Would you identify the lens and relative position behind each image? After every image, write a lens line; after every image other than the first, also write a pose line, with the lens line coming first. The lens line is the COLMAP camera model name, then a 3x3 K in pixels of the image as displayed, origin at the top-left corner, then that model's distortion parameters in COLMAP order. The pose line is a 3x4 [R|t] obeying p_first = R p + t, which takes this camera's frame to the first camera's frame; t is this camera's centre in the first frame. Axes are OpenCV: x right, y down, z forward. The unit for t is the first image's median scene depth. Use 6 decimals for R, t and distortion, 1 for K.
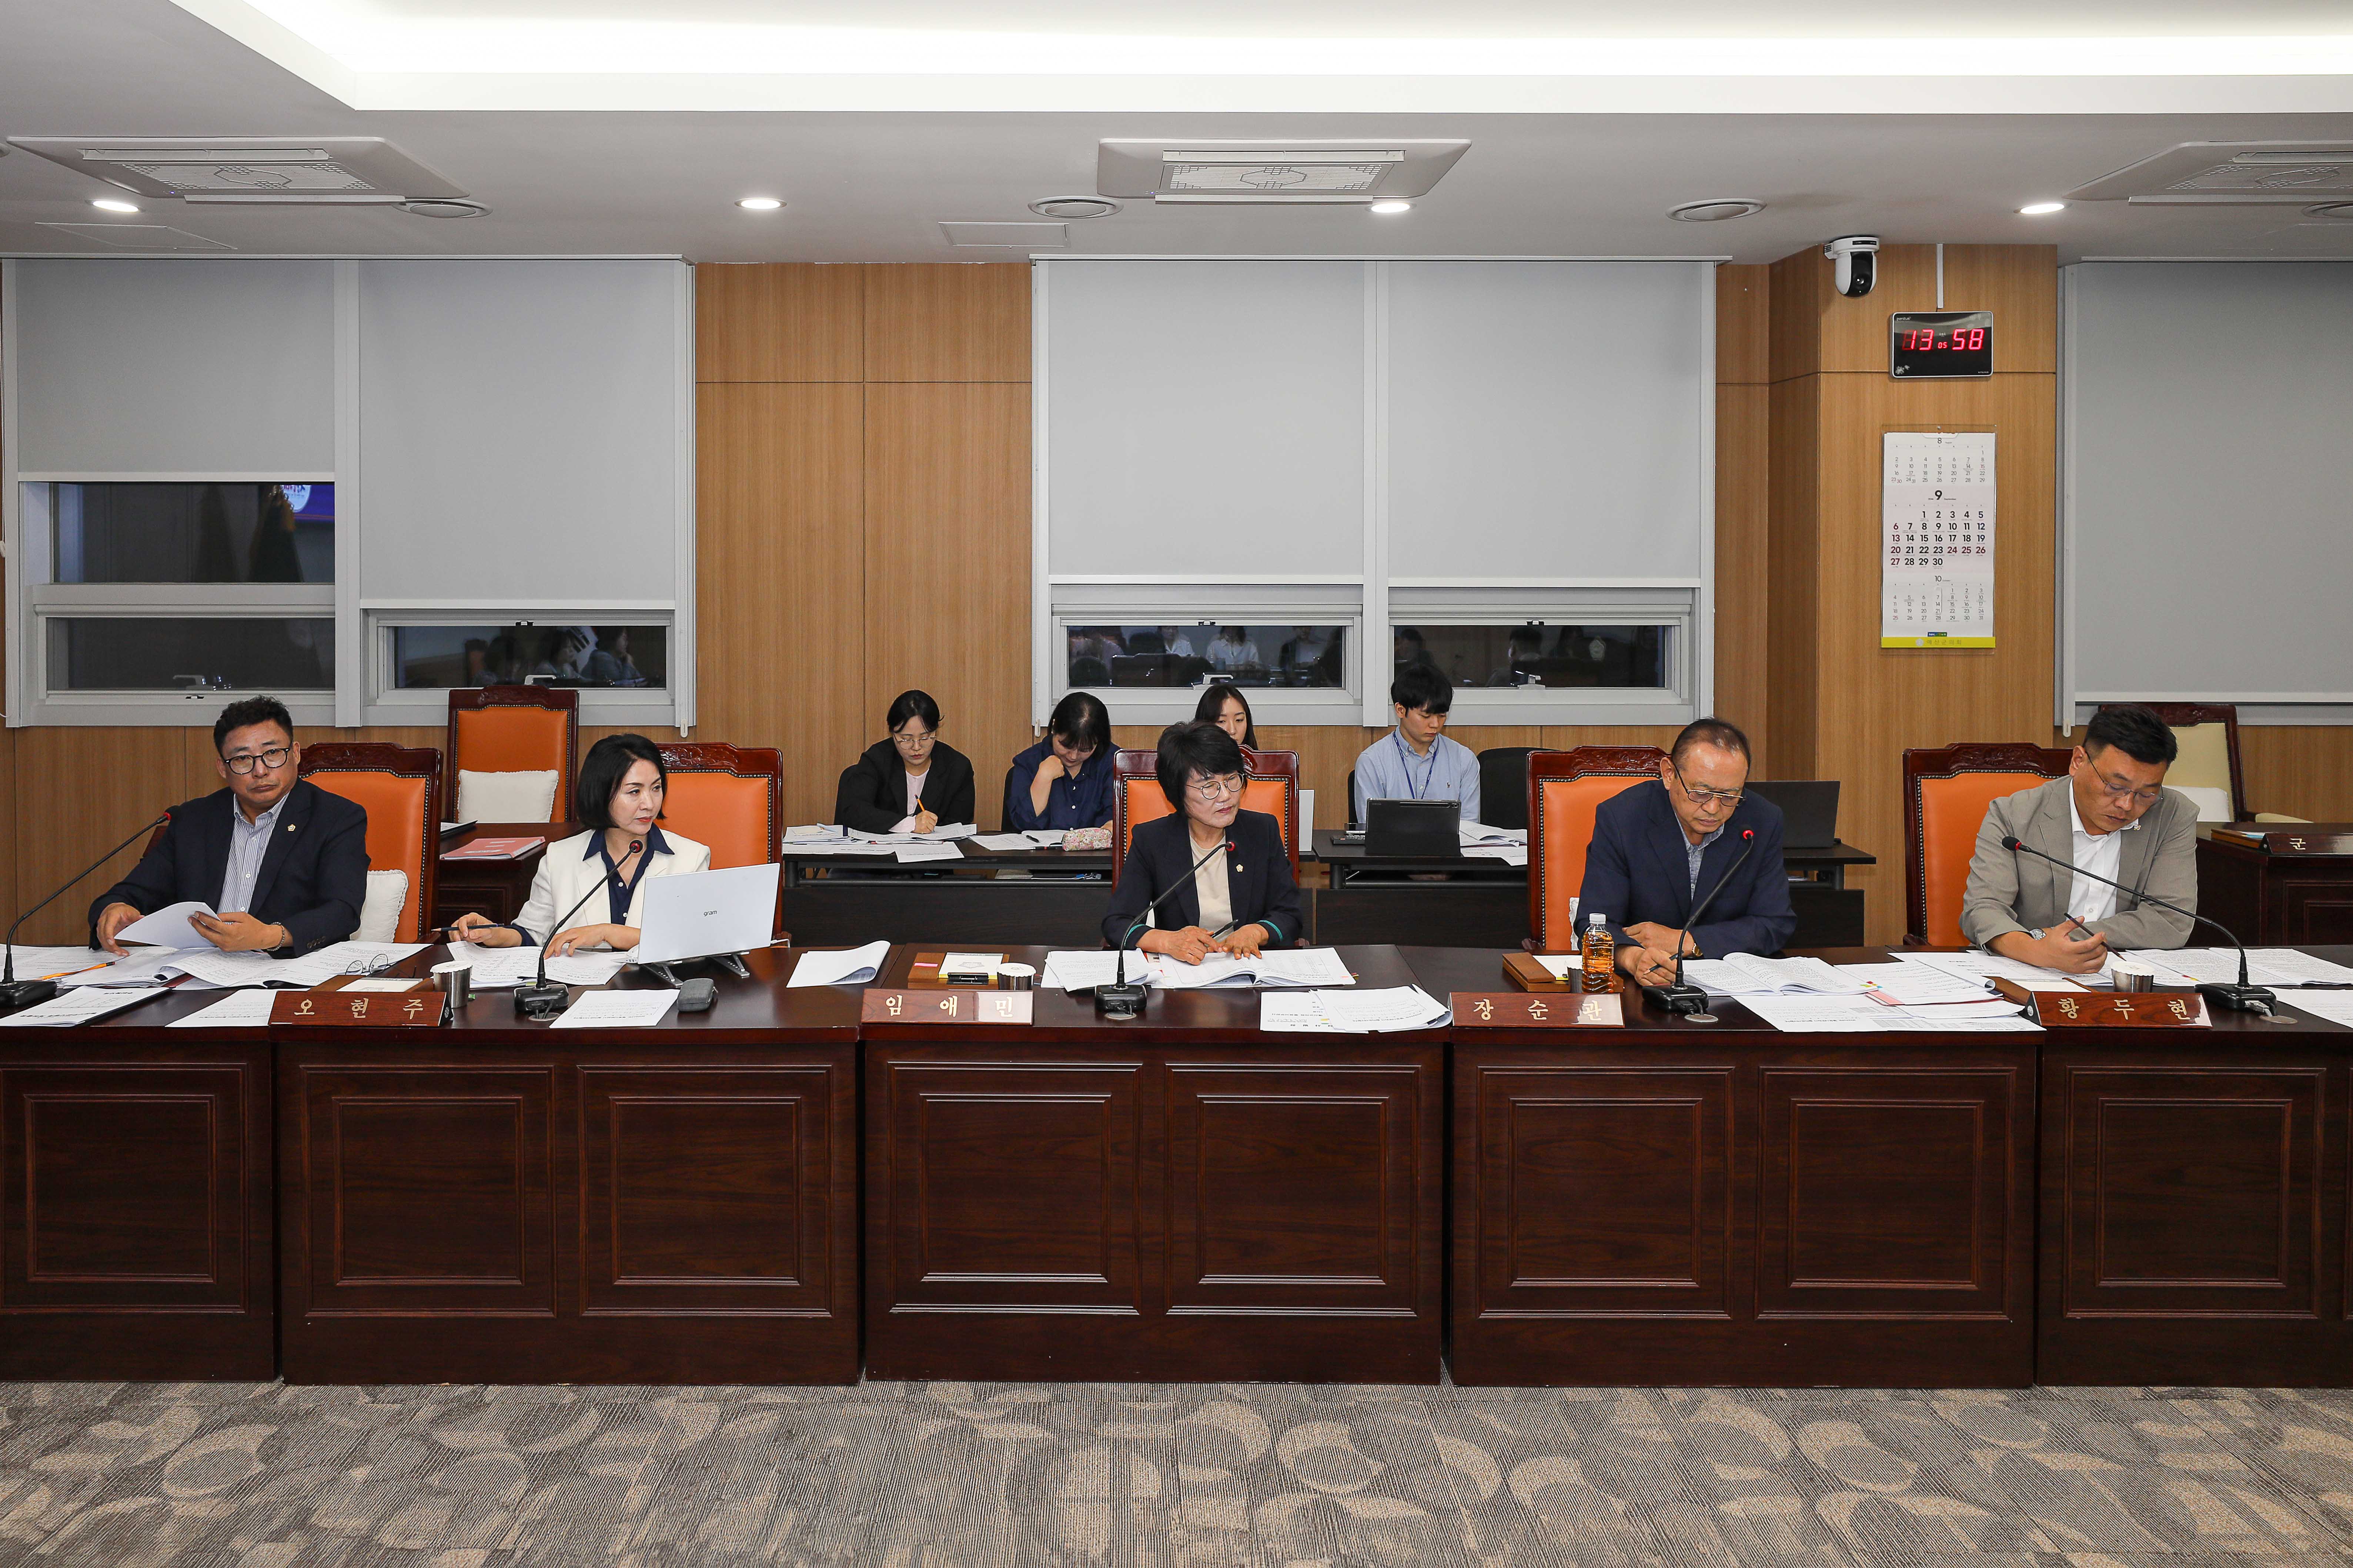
lens RADIAL K [[1623.4, 0, 1177.8], [0, 1623.4, 692.6], [0, 0, 1]] dist [-0.007593, 0.000145]
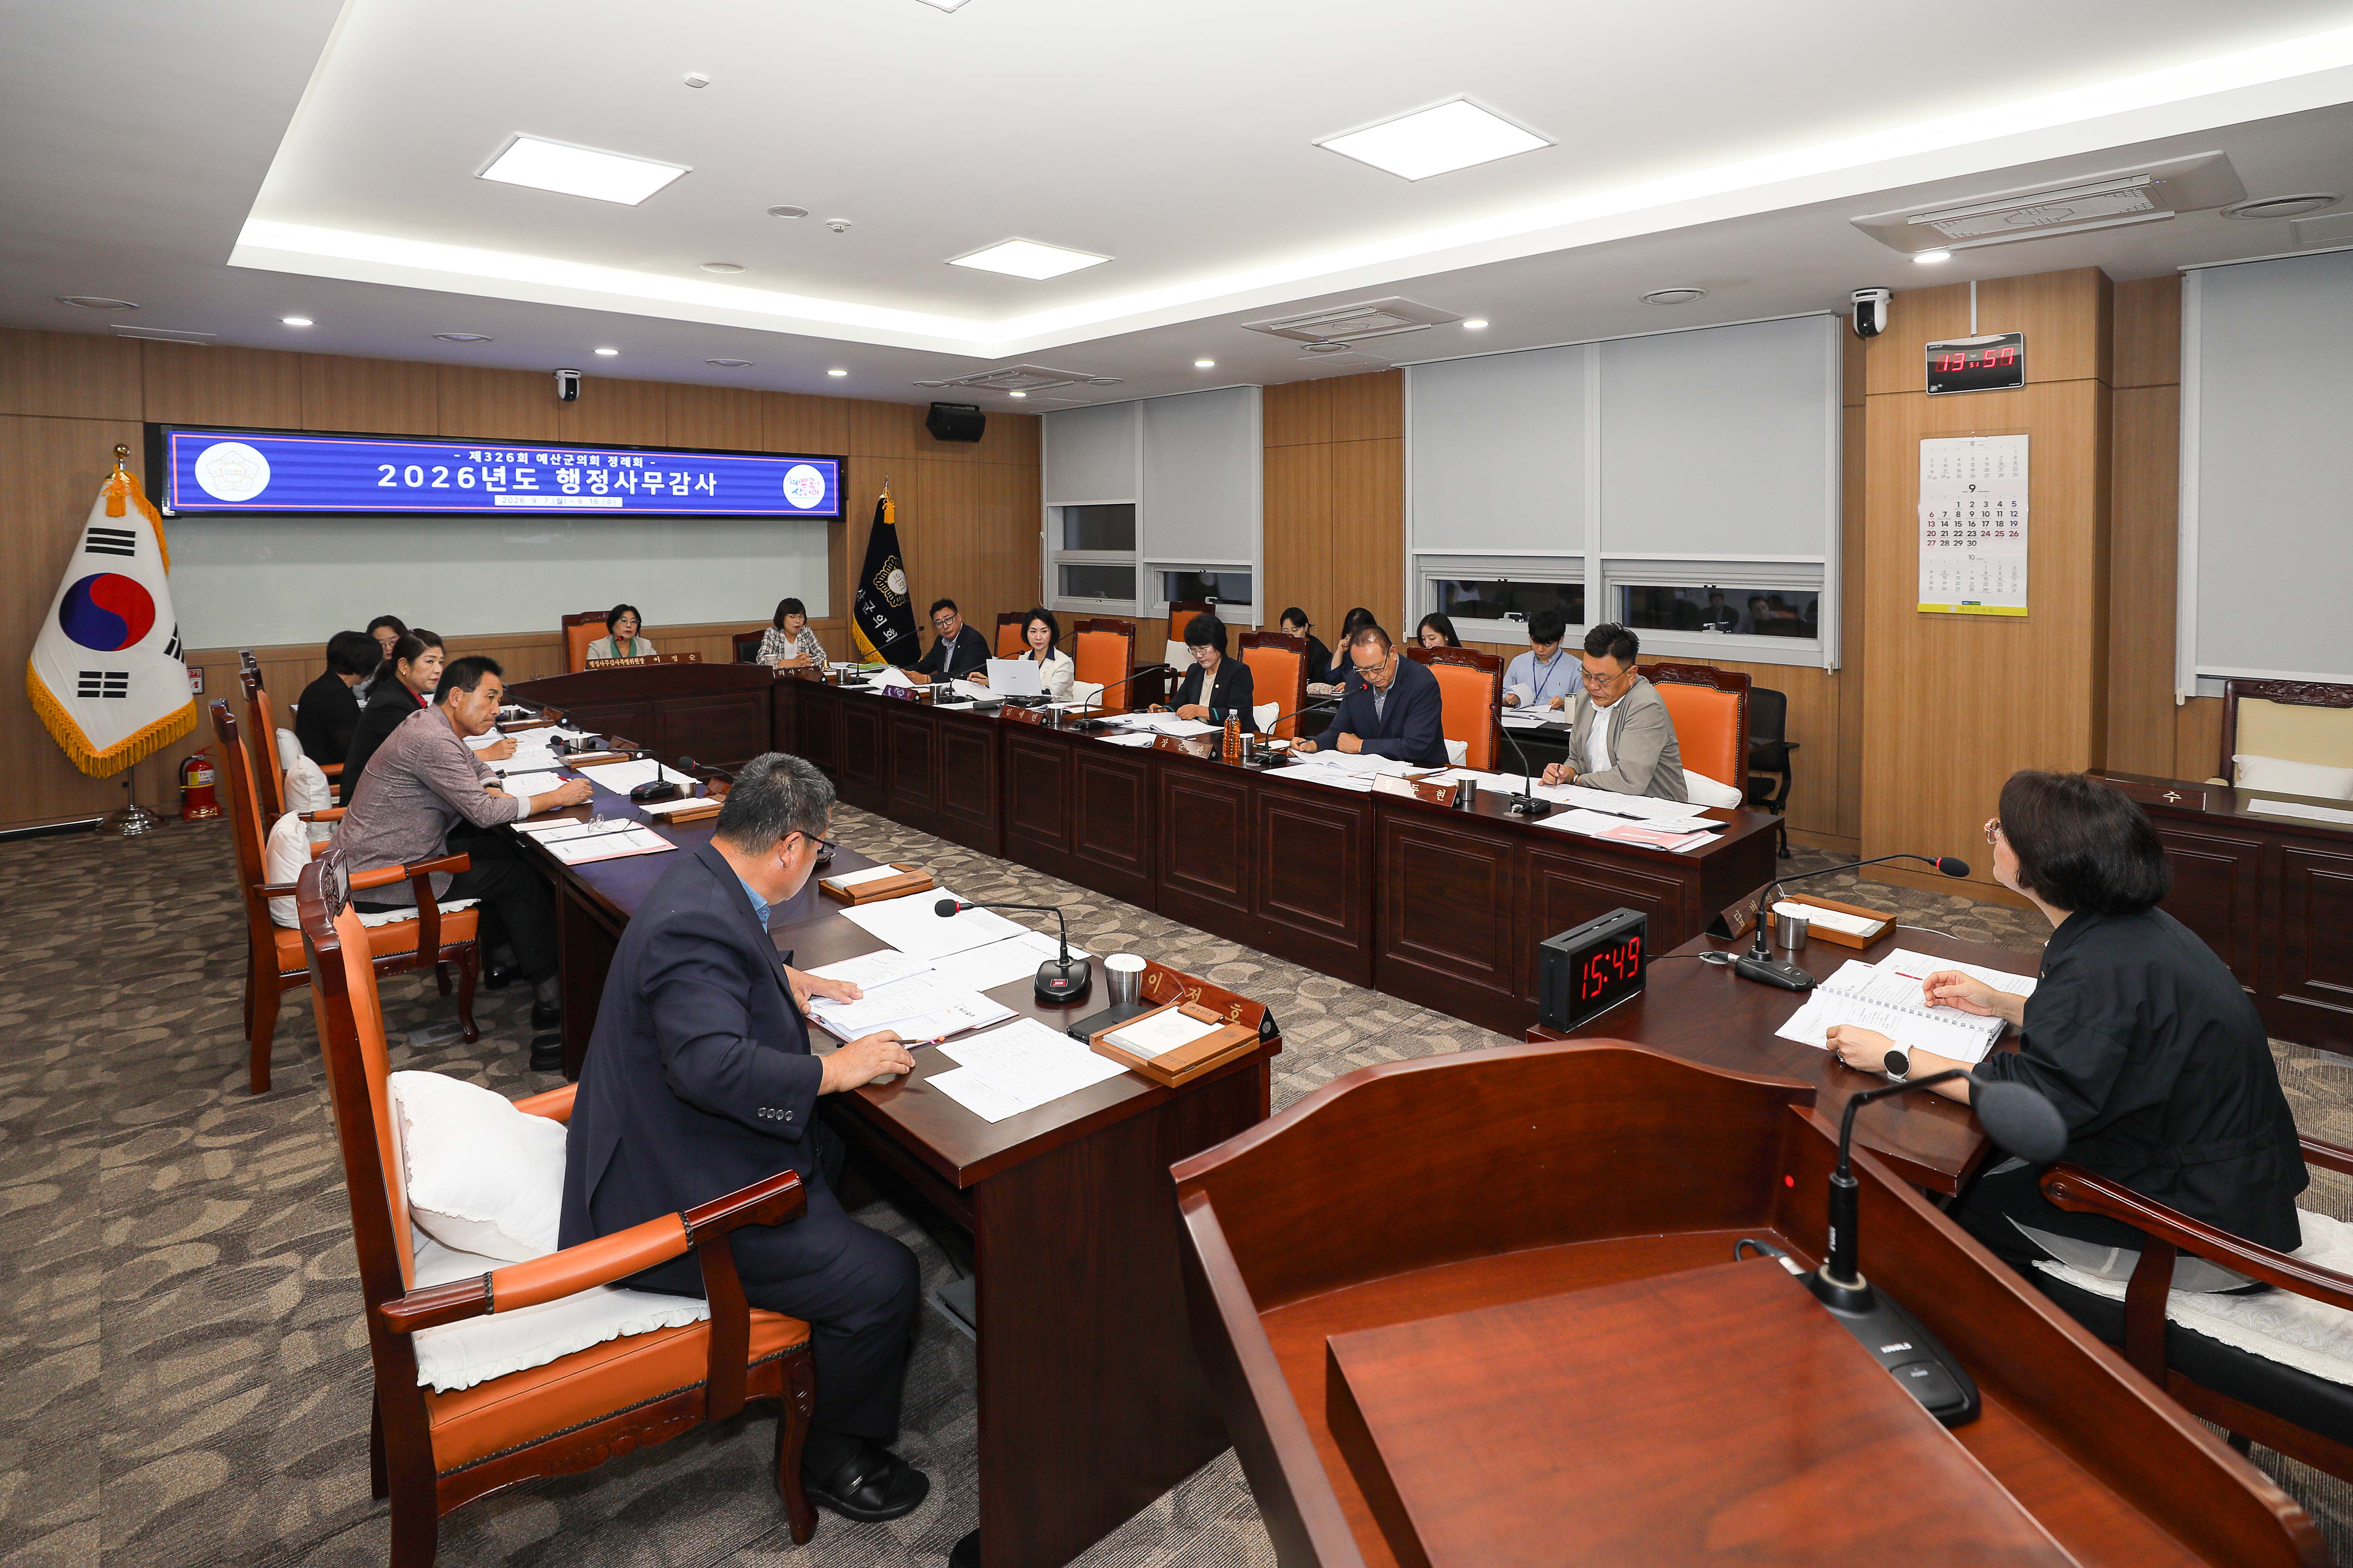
lens RADIAL K [[1156.5, 0, 1160.1], [0, 1156.5, 715.6], [0, 0, 1]] dist [-0.031766, 0.000145]
pose [[0.670883, 0.110536, -0.733279, 0.693616], [-0.062858, 0.993746, 0.092290, 0.007691], [0.738895, -0.015823, 0.673635, -0.032100]]
